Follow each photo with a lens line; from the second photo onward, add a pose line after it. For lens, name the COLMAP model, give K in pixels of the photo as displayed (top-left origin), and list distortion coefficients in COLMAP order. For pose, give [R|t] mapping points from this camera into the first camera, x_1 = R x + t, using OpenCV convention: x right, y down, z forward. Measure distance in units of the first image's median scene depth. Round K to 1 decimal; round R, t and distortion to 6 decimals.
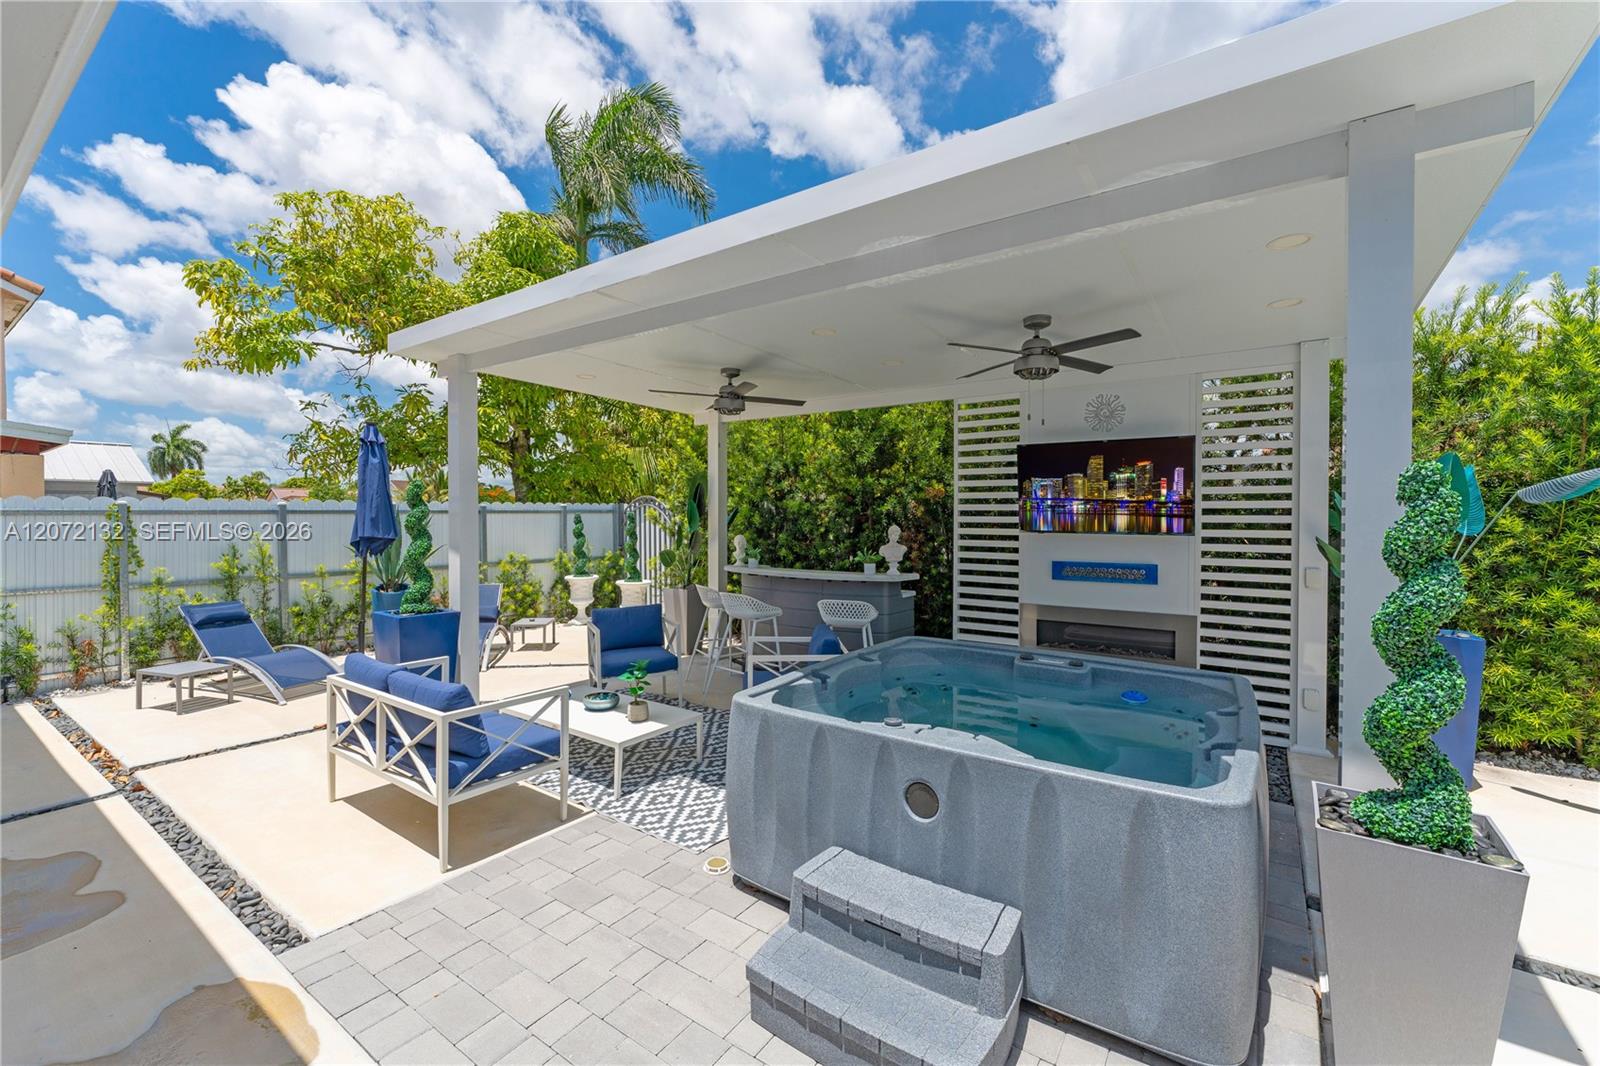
lens RADIAL K [[651.0, 0, 797.0], [0, 651.0, 482.7], [0, 0, 1]] dist [-0.002454, -0.000978]
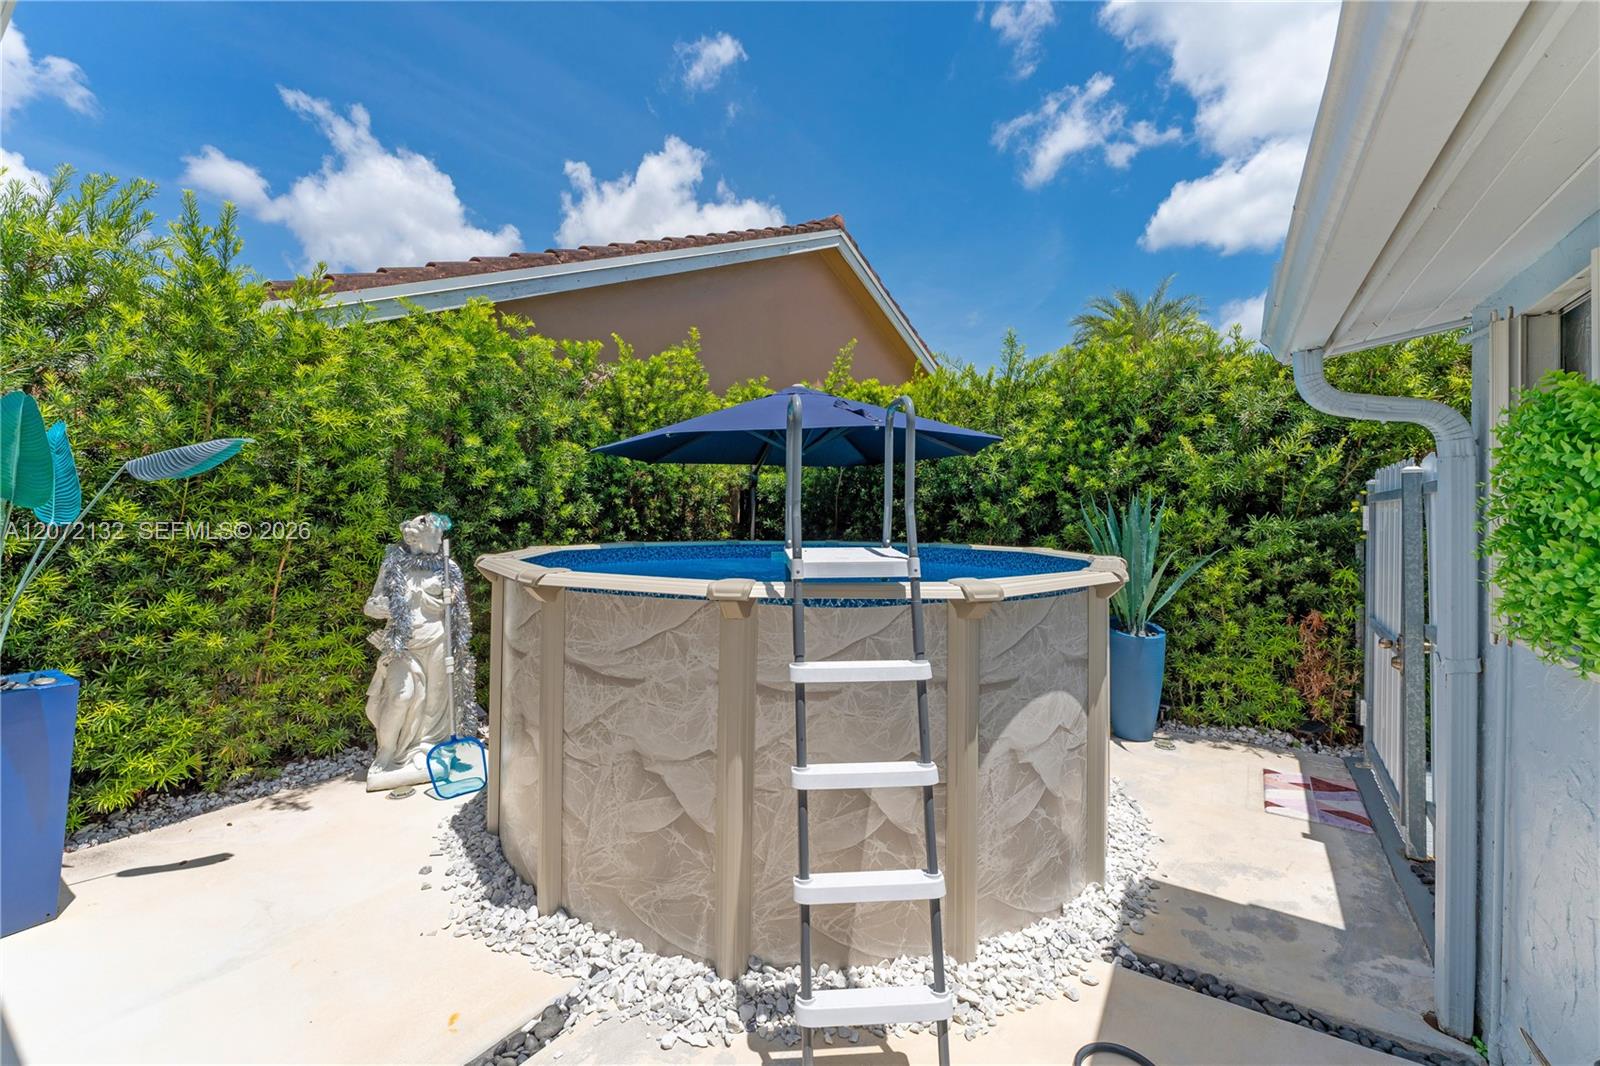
lens RADIAL K [[660.5, 0, 795.0], [0, 660.5, 542.0], [0, 0, 1]] dist [-0.002490, -0.000405]
pose [[-0.036961, -0.048310, 0.998148, 0.327494], [-0.056315, 0.997344, 0.046186, 0.021857], [-0.997729, -0.054503, -0.039583, 0.266823]]
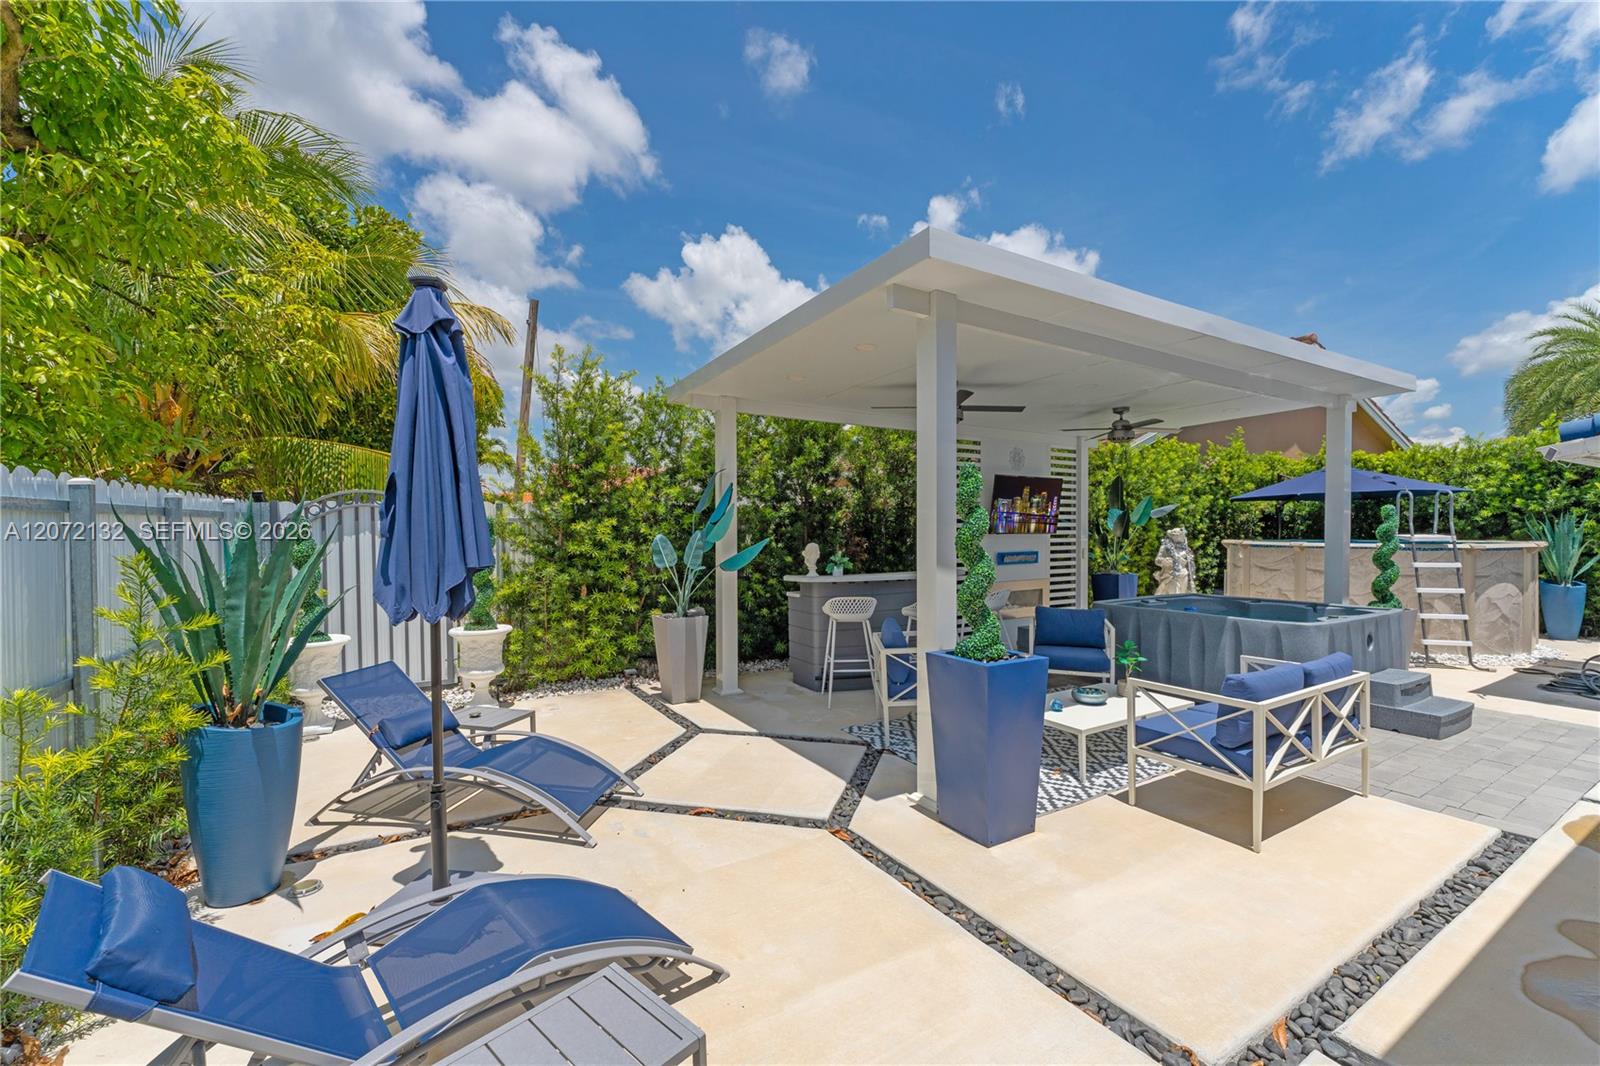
lens RADIAL K [[651.0, 0, 764.7], [0, 651.0, 547.9], [0, 0, 1]] dist [-0.002454, -0.000978]
pose [[0.424966, -0.029320, 0.904734, -1.505536], [-0.038507, 0.997985, 0.050429, 0.064411], [-0.904390, -0.056269, 0.422981, 1.072198]]
